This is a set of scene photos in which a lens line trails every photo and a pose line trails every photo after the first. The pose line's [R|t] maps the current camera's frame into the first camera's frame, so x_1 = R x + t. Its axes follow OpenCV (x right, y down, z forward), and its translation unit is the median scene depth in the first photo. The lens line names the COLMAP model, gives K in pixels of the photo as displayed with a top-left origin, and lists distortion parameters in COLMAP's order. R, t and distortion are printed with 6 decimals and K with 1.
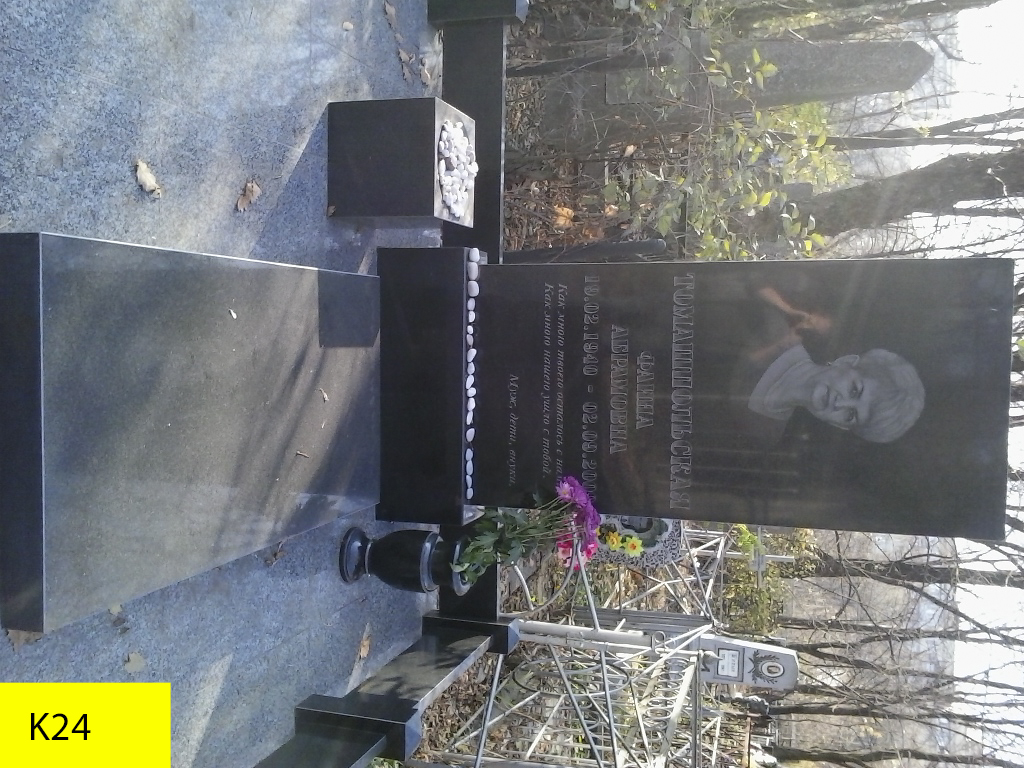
lens RADIAL K [[989.6, 0, 512.0], [0, 989.6, 384.0], [0, 0, 1]] dist [0.044829, -0.094582]
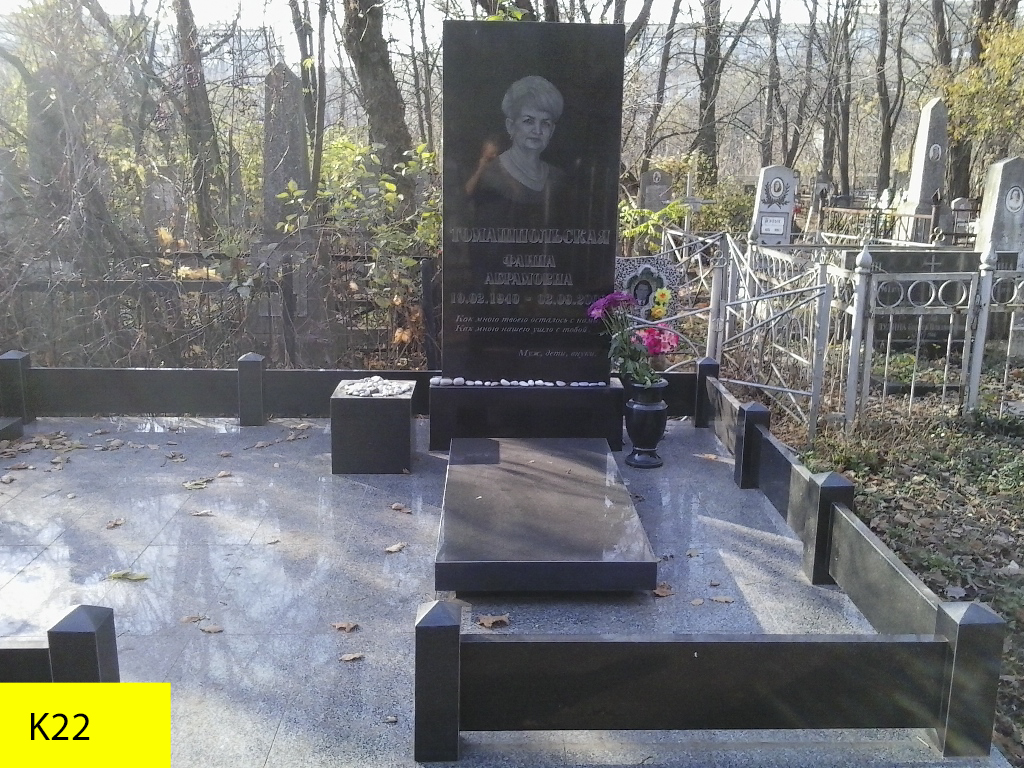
lens RADIAL K [[979.6, 0, 526.8], [0, 979.6, 403.8], [0, 0, 1]] dist [0.012820, -0.010951]
pose [[-0.000529, -0.998768, 0.049617, -0.094242], [0.999894, -0.001251, -0.014525, 0.015105], [0.014569, 0.049604, 0.998663, -0.279560]]
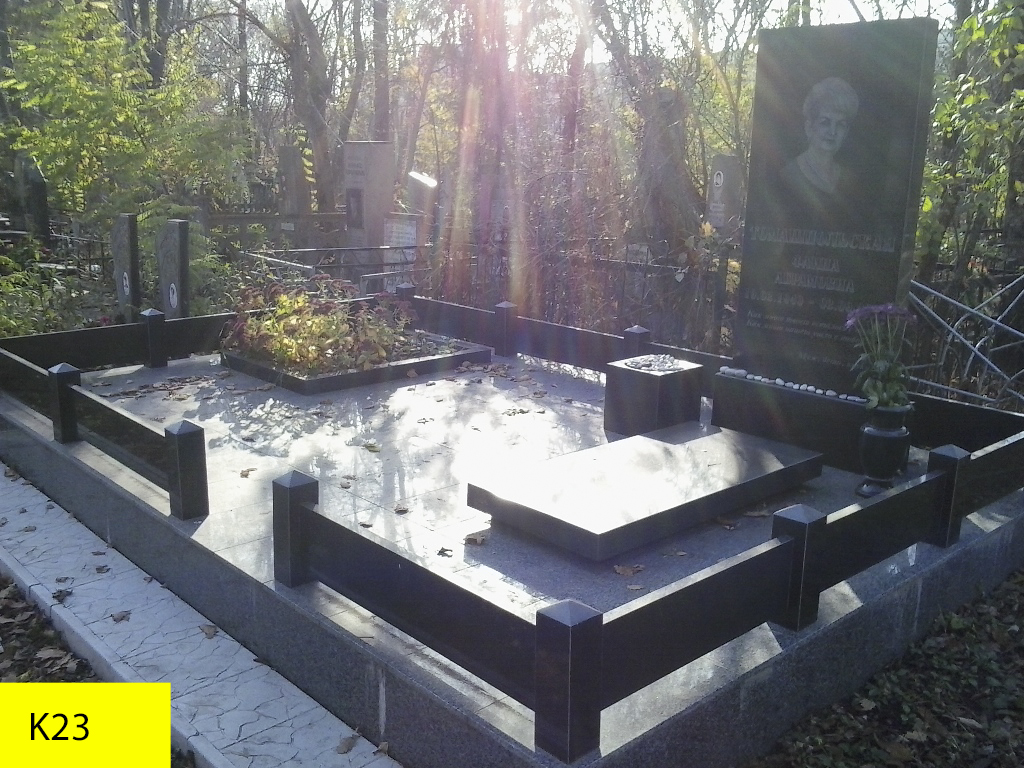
lens RADIAL K [[989.6, 0, 512.0], [0, 989.6, 384.0], [0, 0, 1]] dist [0.044829, -0.094582]
pose [[0.219888, -0.975039, -0.030784, -0.056315], [0.641001, 0.168201, -0.748883, 0.534103], [0.735368, 0.144938, 0.661987, -0.165466]]
